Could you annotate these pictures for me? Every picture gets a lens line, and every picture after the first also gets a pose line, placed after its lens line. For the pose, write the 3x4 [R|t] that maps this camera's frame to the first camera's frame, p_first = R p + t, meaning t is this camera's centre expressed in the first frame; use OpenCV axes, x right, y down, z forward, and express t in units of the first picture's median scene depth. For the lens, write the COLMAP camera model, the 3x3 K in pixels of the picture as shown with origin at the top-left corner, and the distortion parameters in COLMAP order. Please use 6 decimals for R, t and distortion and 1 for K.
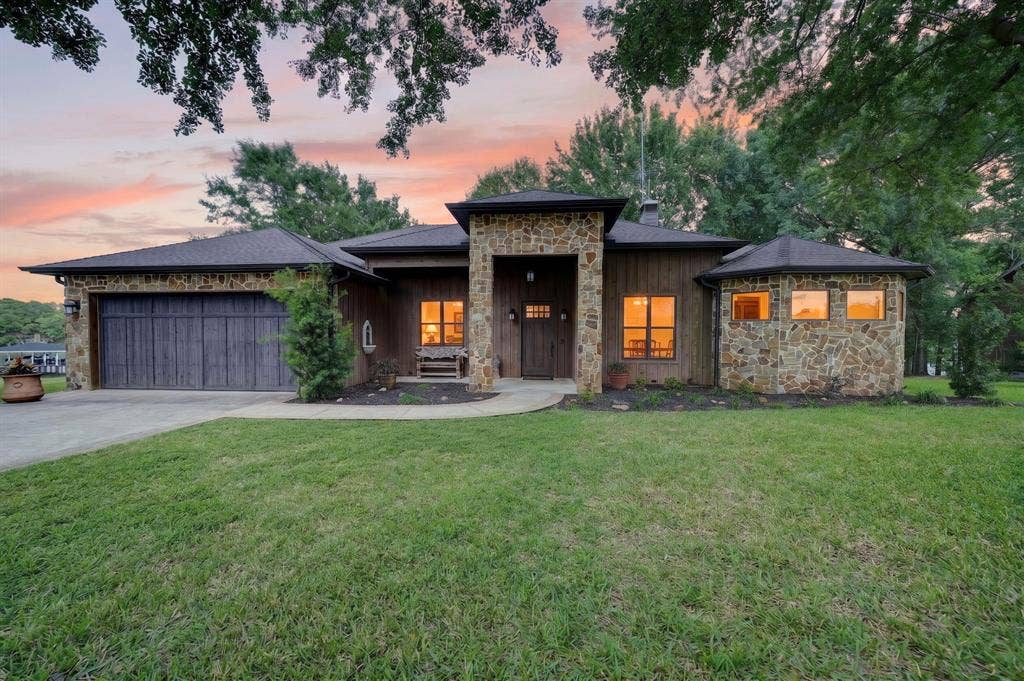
lens RADIAL K [[411.8, 0, 511.0], [0, 411.8, 338.0], [0, 0, 1]] dist [-0.000573, -0.000208]
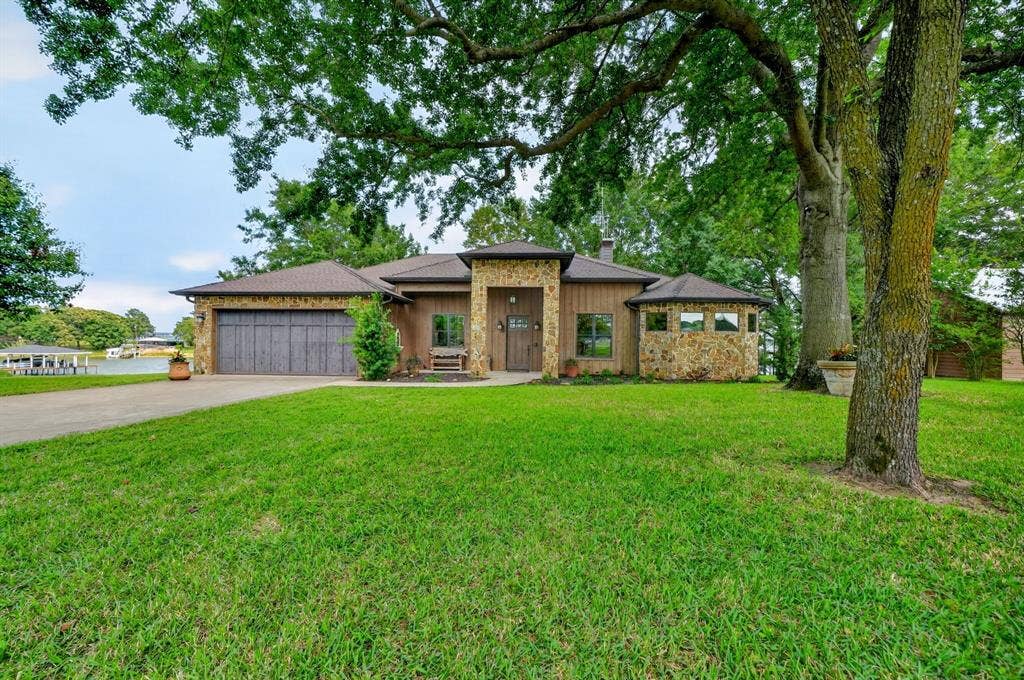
lens RADIAL K [[411.8, 0, 511.0], [0, 411.8, 337.5], [0, 0, 1]] dist [-0.000573, -0.000208]
pose [[0.999615, 0.008959, 0.026275, 0.005453], [-0.008456, 0.999780, -0.019170, 0.013279], [-0.026441, 0.018941, 0.999471, -0.492856]]
